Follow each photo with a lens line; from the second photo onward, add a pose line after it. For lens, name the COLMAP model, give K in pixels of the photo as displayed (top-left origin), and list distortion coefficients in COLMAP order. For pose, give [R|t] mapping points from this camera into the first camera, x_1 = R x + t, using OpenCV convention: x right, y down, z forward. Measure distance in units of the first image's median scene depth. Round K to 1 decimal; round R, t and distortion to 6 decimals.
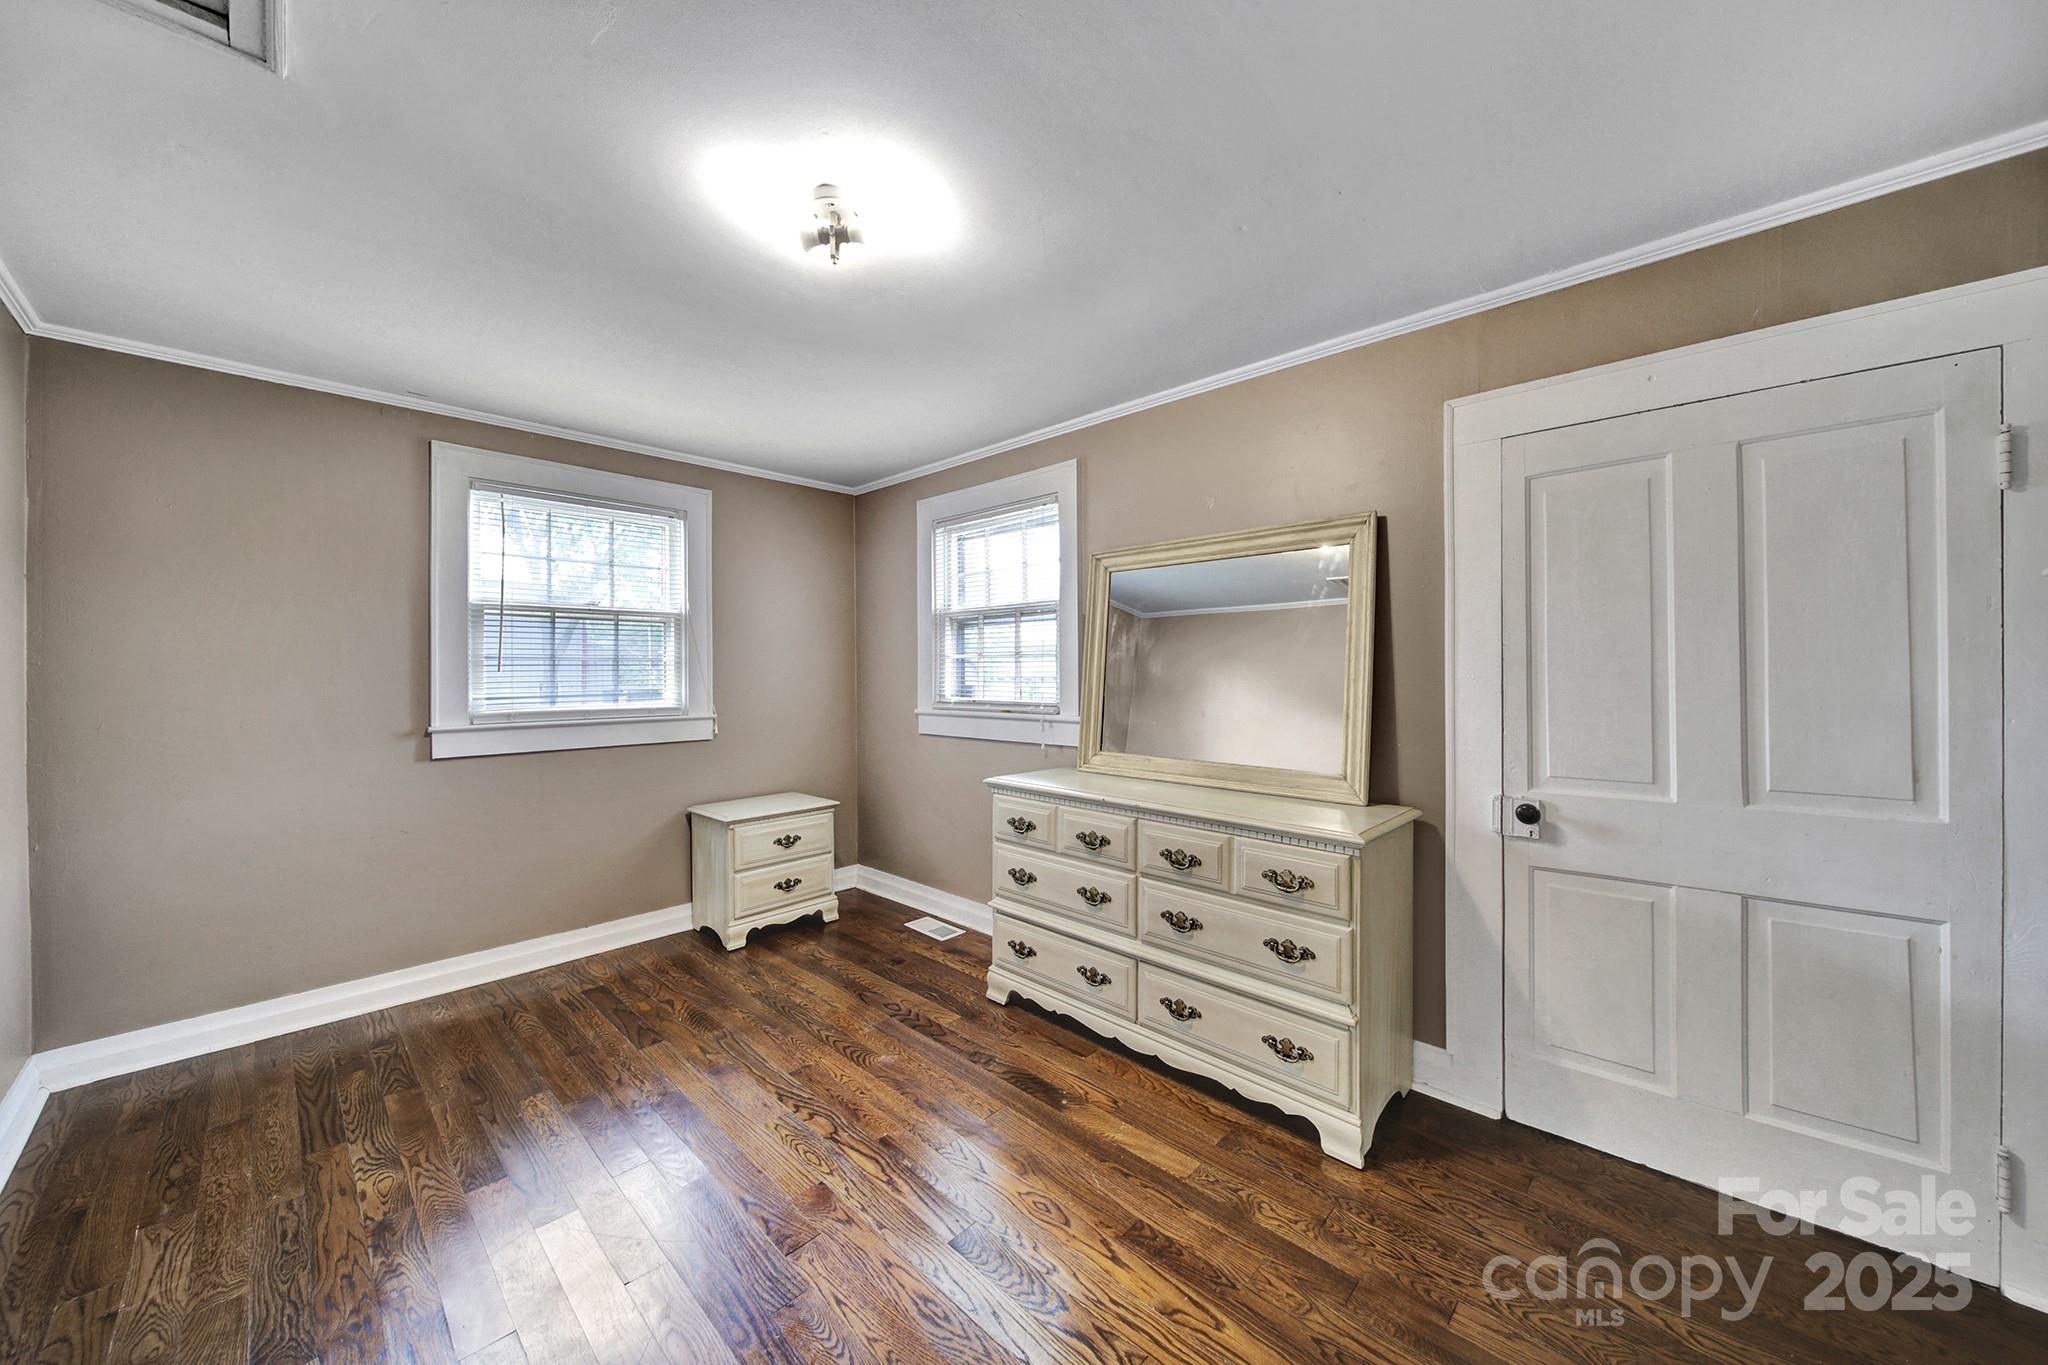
lens RADIAL K [[731.3, 0, 1018.1], [0, 731.3, 669.0], [0, 0, 1]] dist [-0.002662, -0.000226]
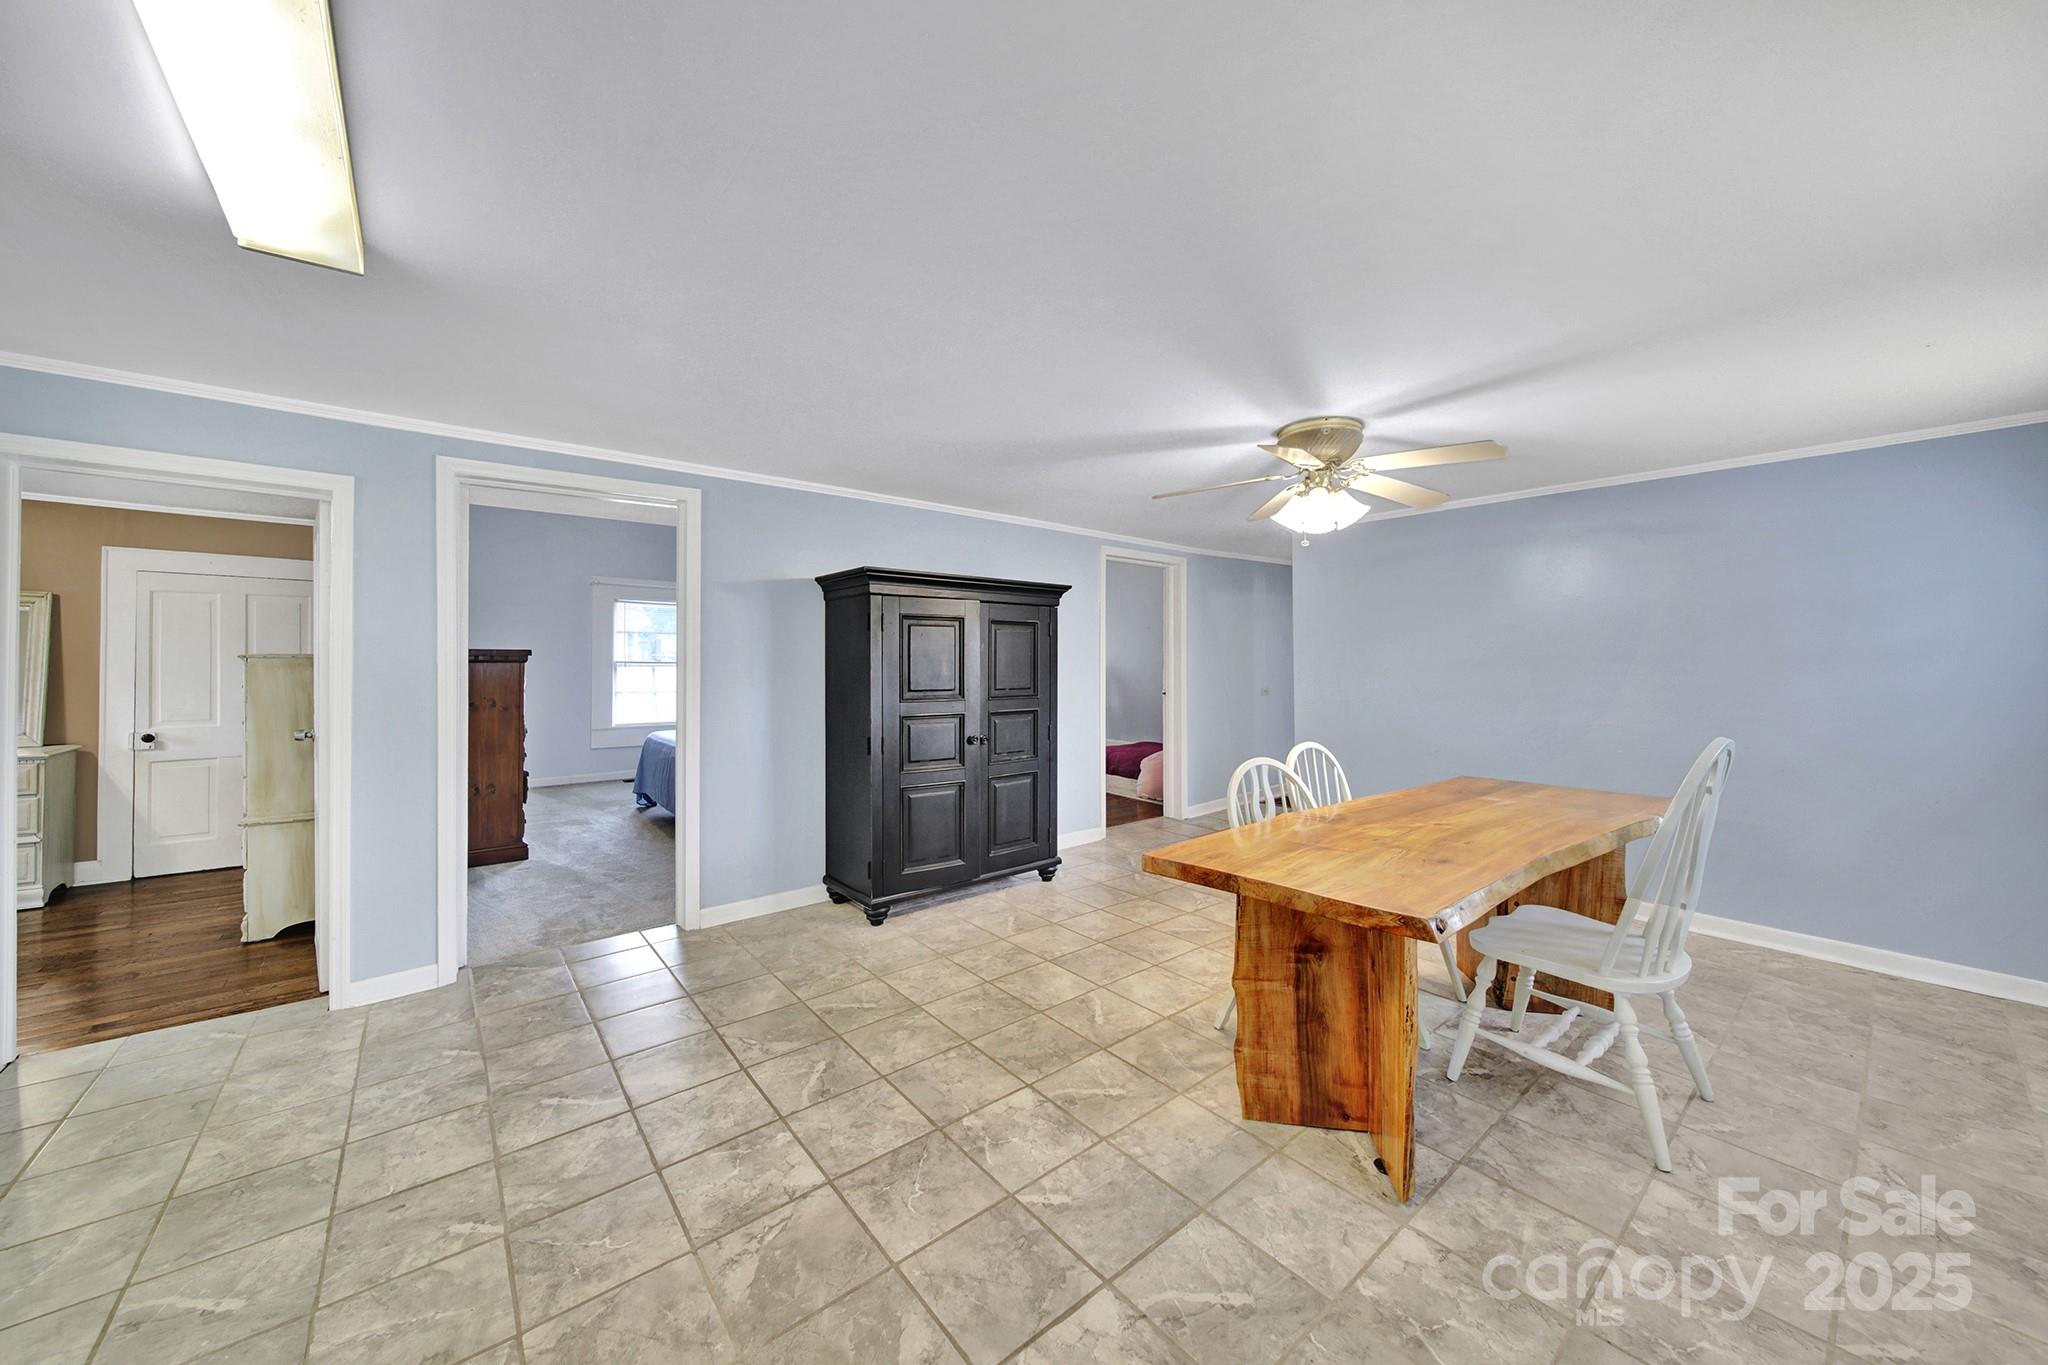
lens RADIAL K [[731.3, 0, 1019.4], [0, 731.3, 665.0], [0, 0, 1]] dist [-0.002662, -0.000226]
pose [[0.122906, 0.018072, 0.992254, -1.174209], [-0.003939, 0.999835, -0.017722, -0.002934], [-0.992410, -0.001730, 0.122957, -1.891807]]
